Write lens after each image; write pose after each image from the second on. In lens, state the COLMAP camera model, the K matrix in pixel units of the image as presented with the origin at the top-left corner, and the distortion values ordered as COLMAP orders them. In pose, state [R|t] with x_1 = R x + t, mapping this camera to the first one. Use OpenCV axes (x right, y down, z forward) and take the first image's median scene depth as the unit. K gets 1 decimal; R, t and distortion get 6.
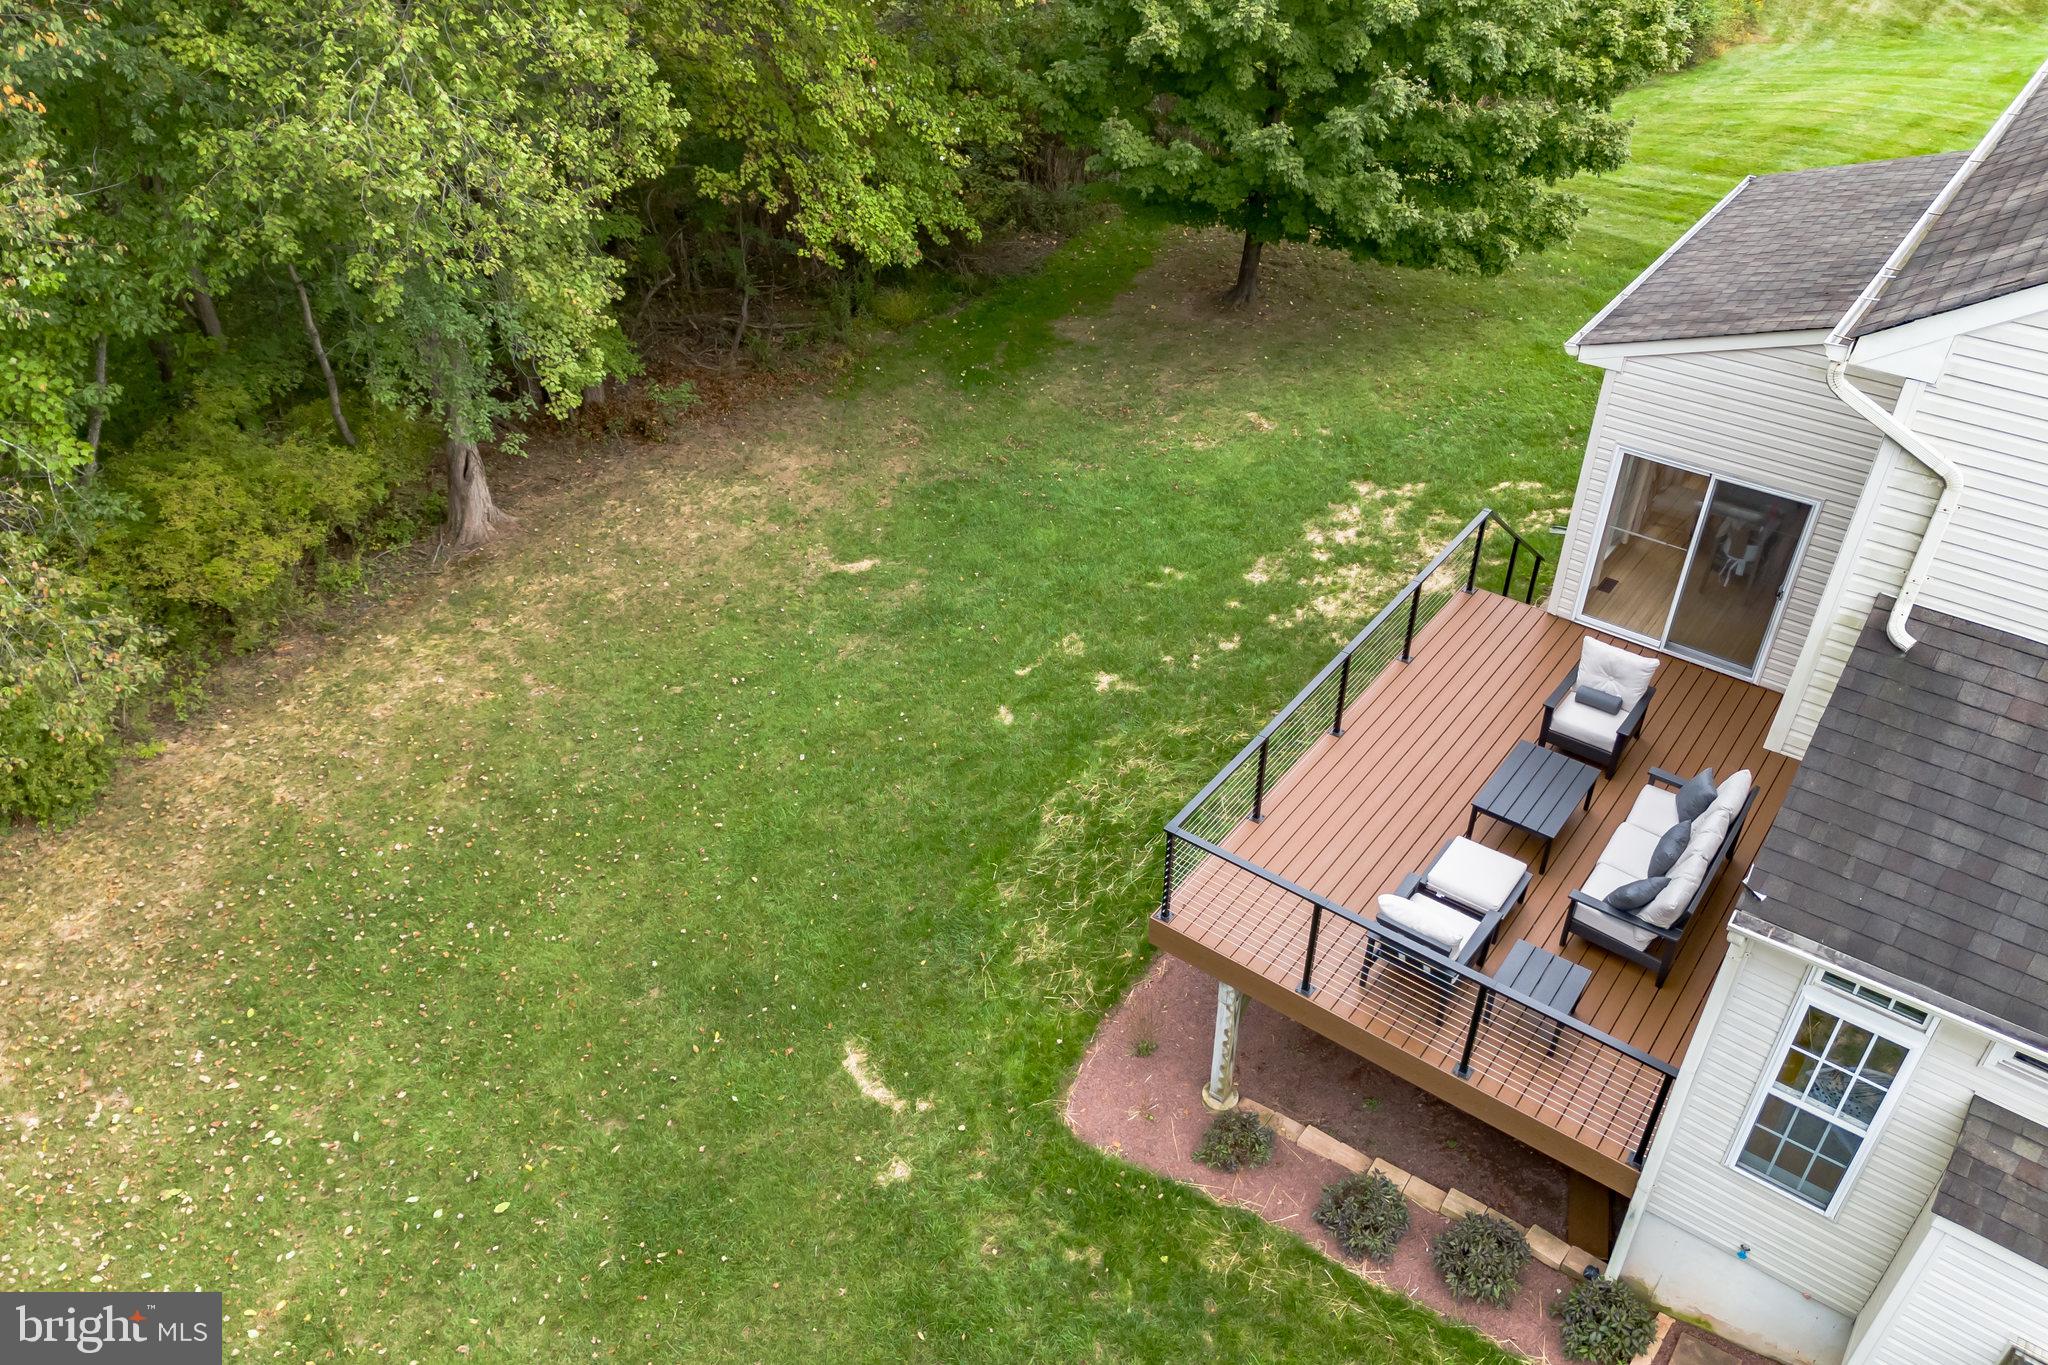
lens RADIAL K [[1508.0, 0, 1027.0], [0, 1508.0, 674.9], [0, 0, 1]] dist [0.065026, -0.058963]
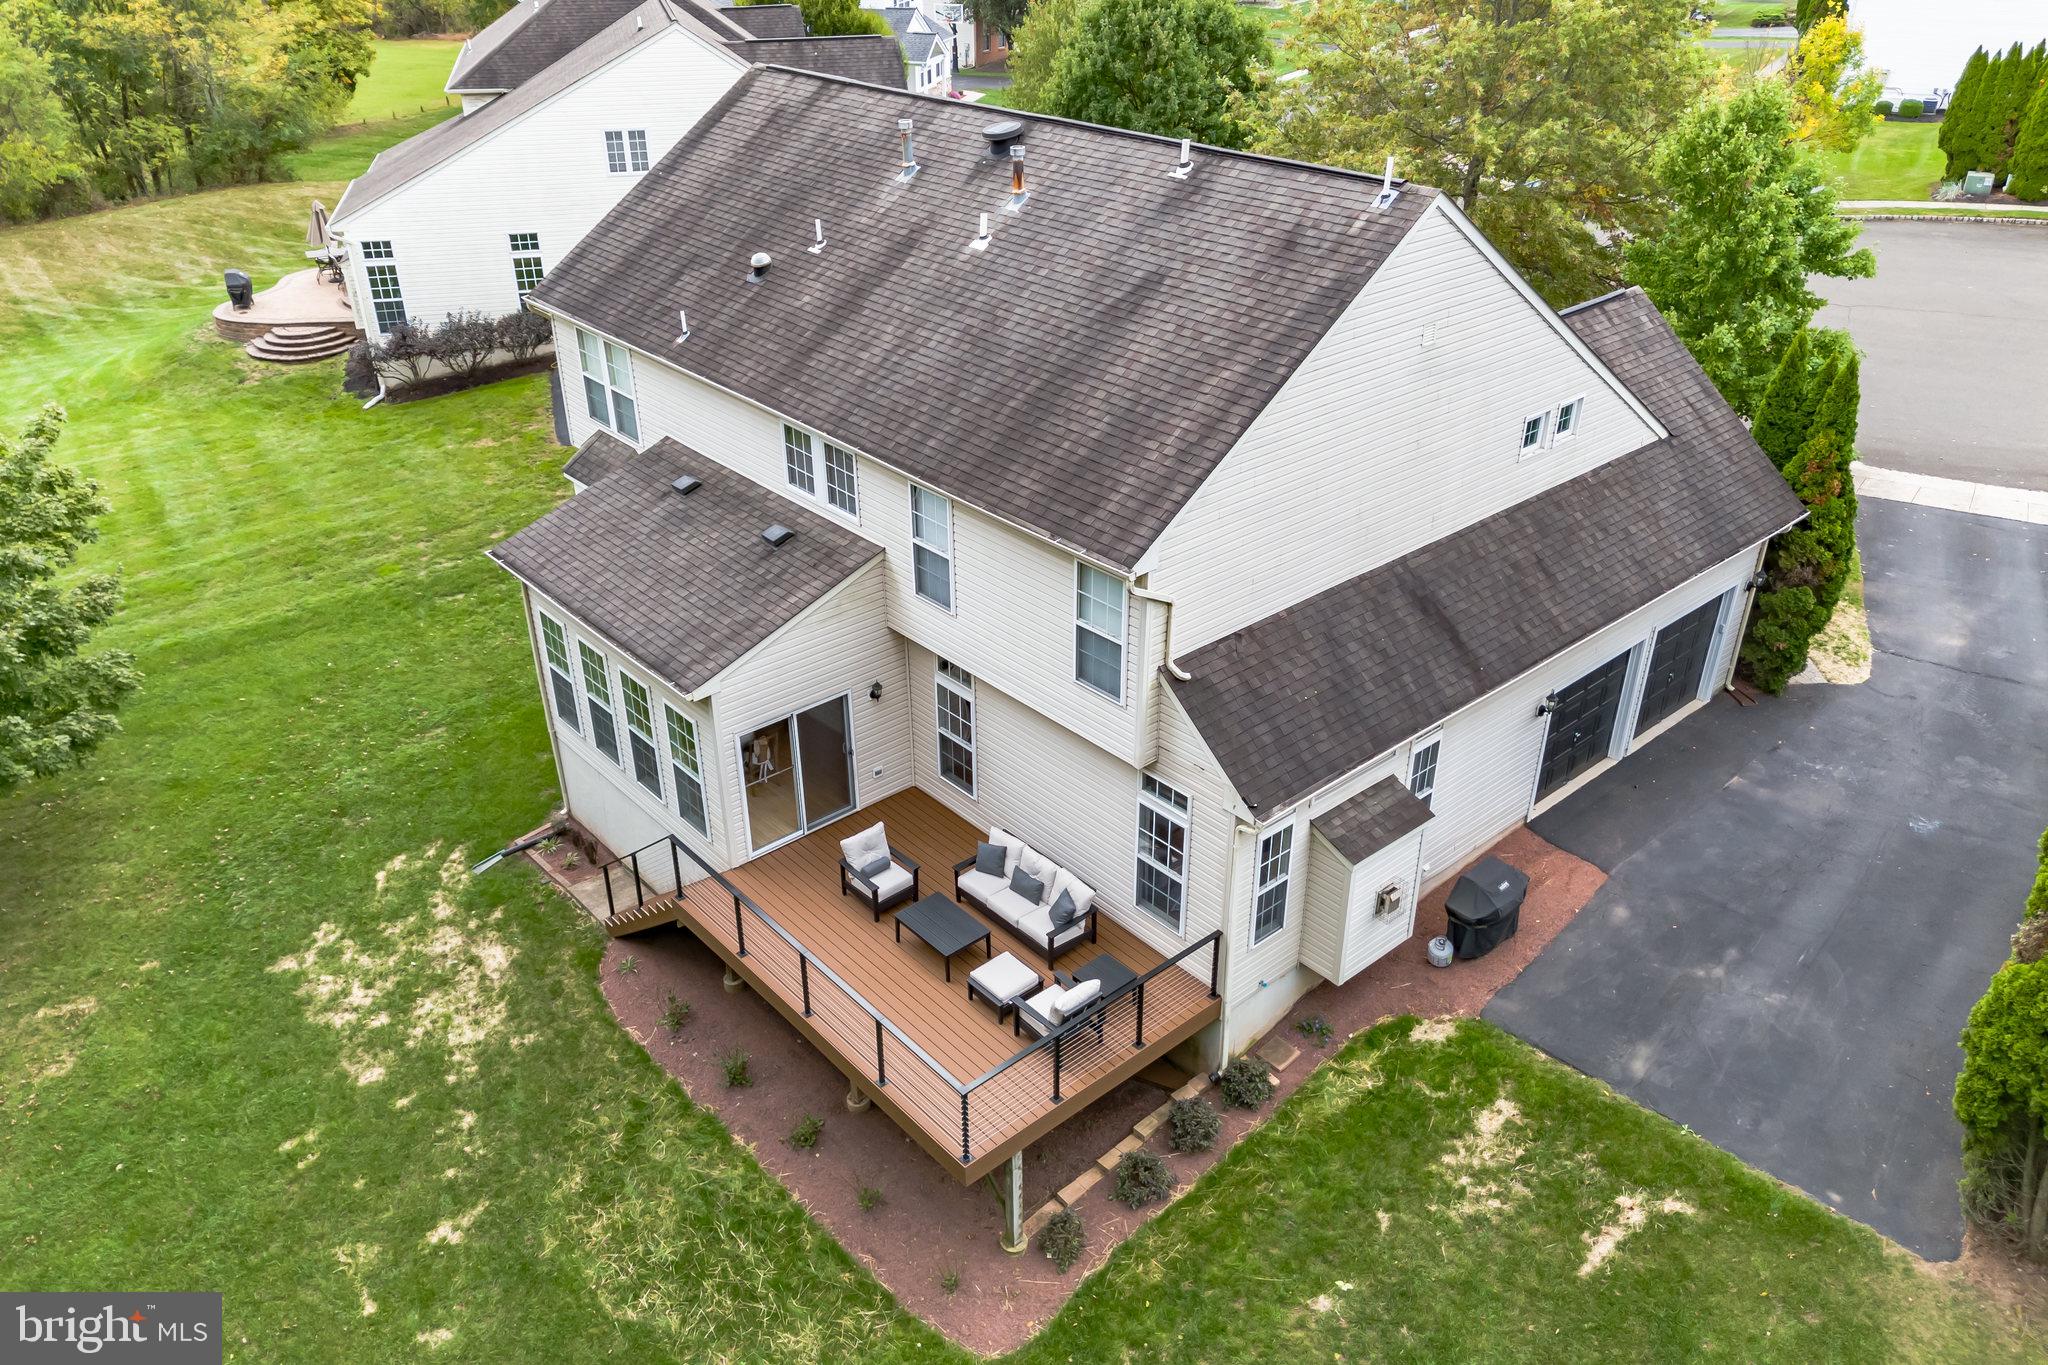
lens RADIAL K [[1508.0, 0, 1027.0], [0, 1508.0, 674.9], [0, 0, 1]] dist [0.065026, -0.058963]
pose [[0.207866, -0.477622, 0.853621, -0.714230], [0.587470, 0.758719, 0.281467, -0.432935], [-0.782093, 0.442969, 0.438301, 0.178869]]
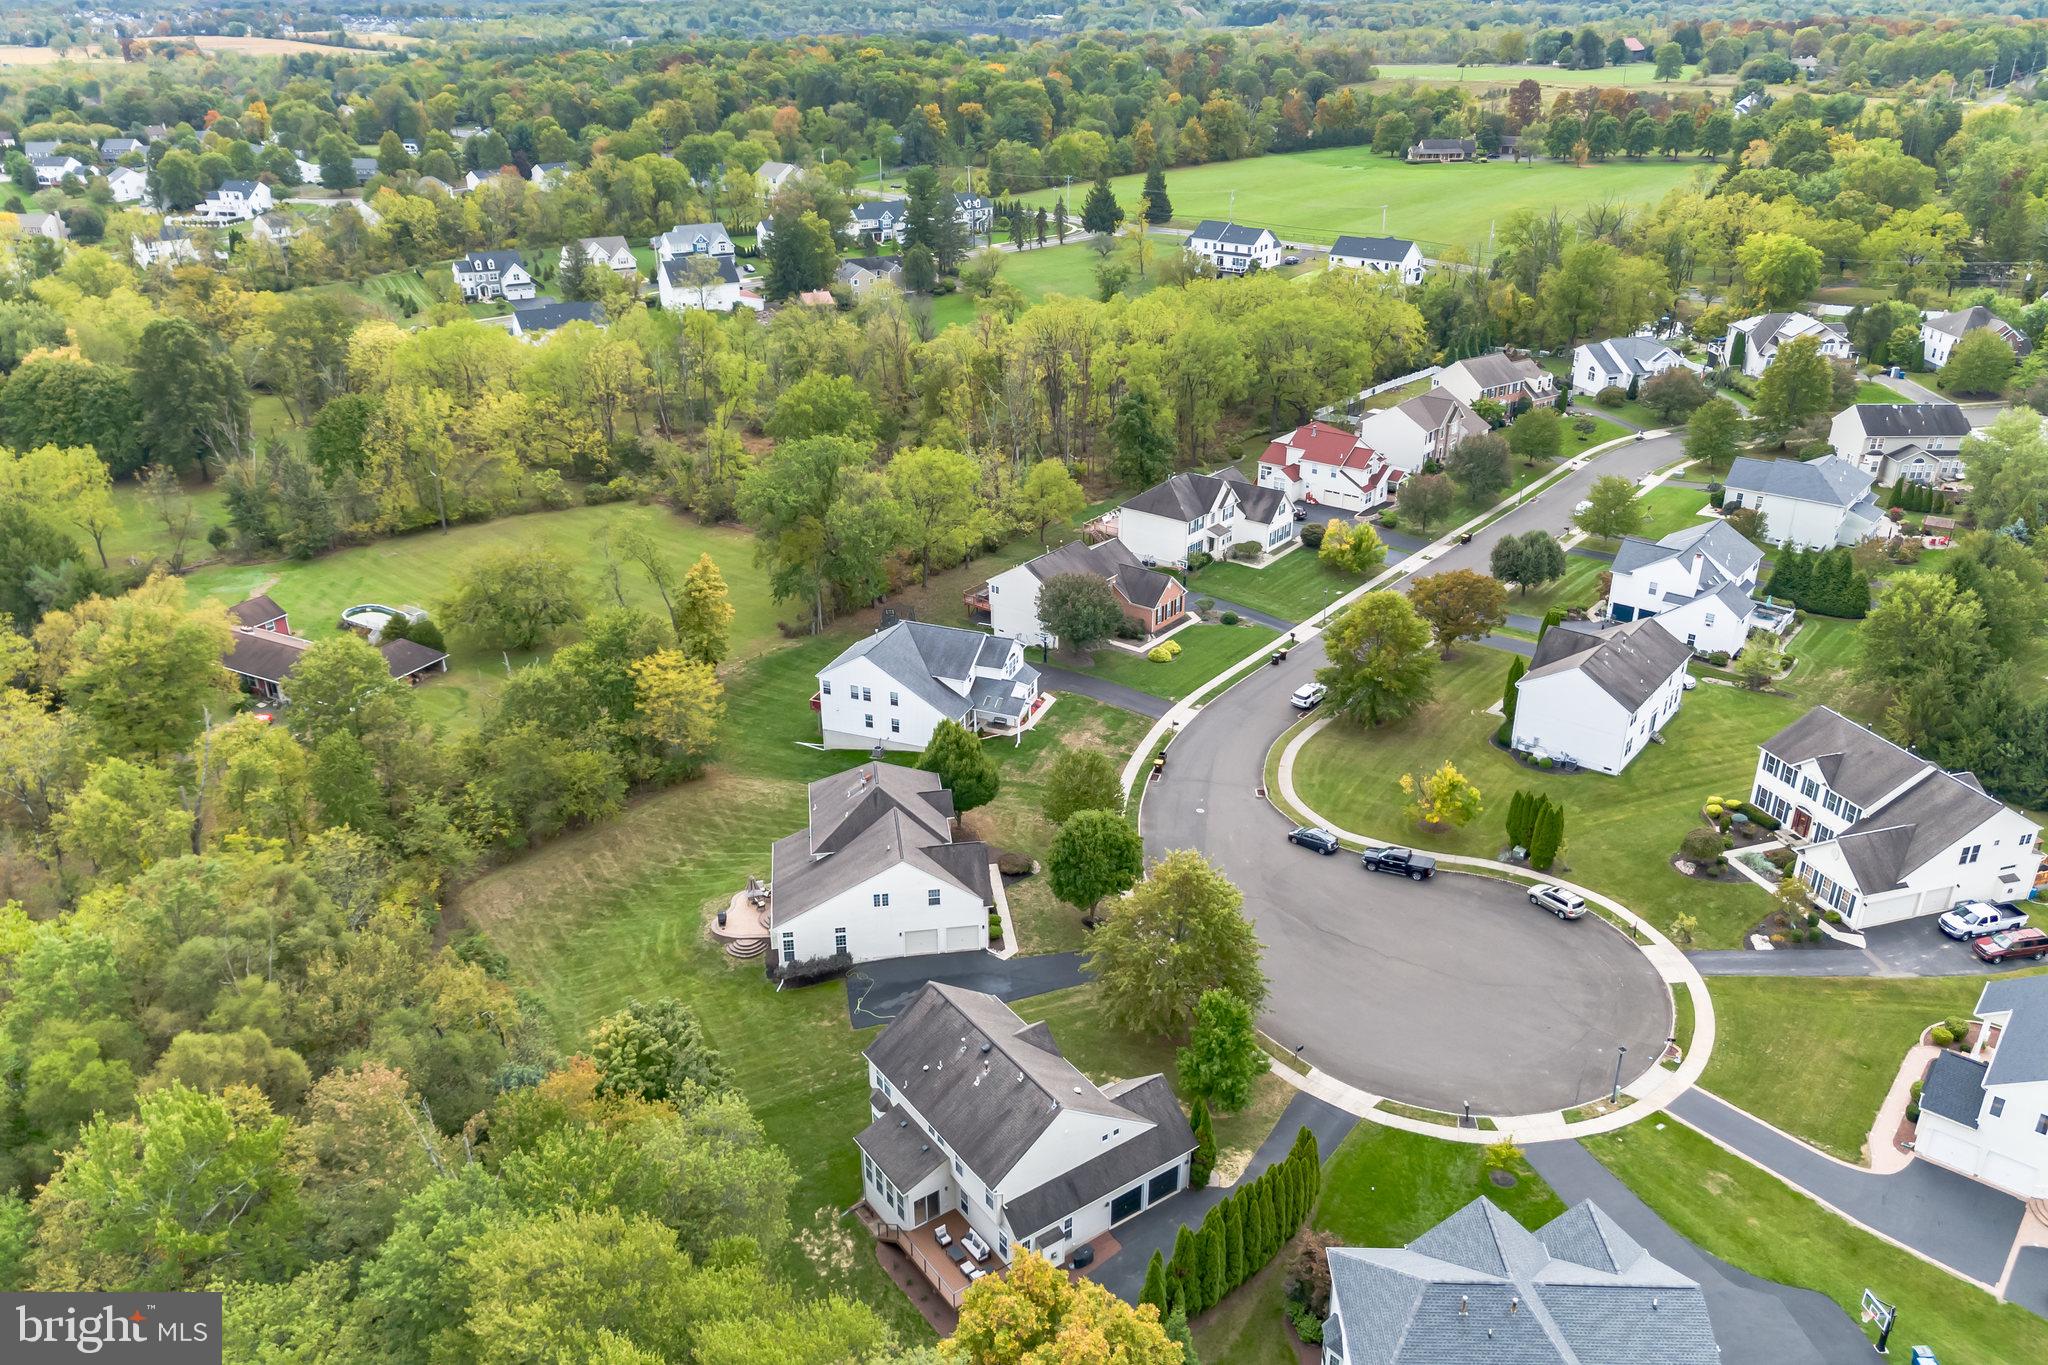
lens RADIAL K [[1508.0, 0, 1027.0], [0, 1508.0, 674.9], [0, 0, 1]] dist [0.065026, -0.058963]
pose [[0.314581, -0.394350, 0.863439, -3.938422], [0.569006, 0.806419, 0.160999, -2.611349], [-0.759783, 0.440655, 0.478072, -3.215254]]
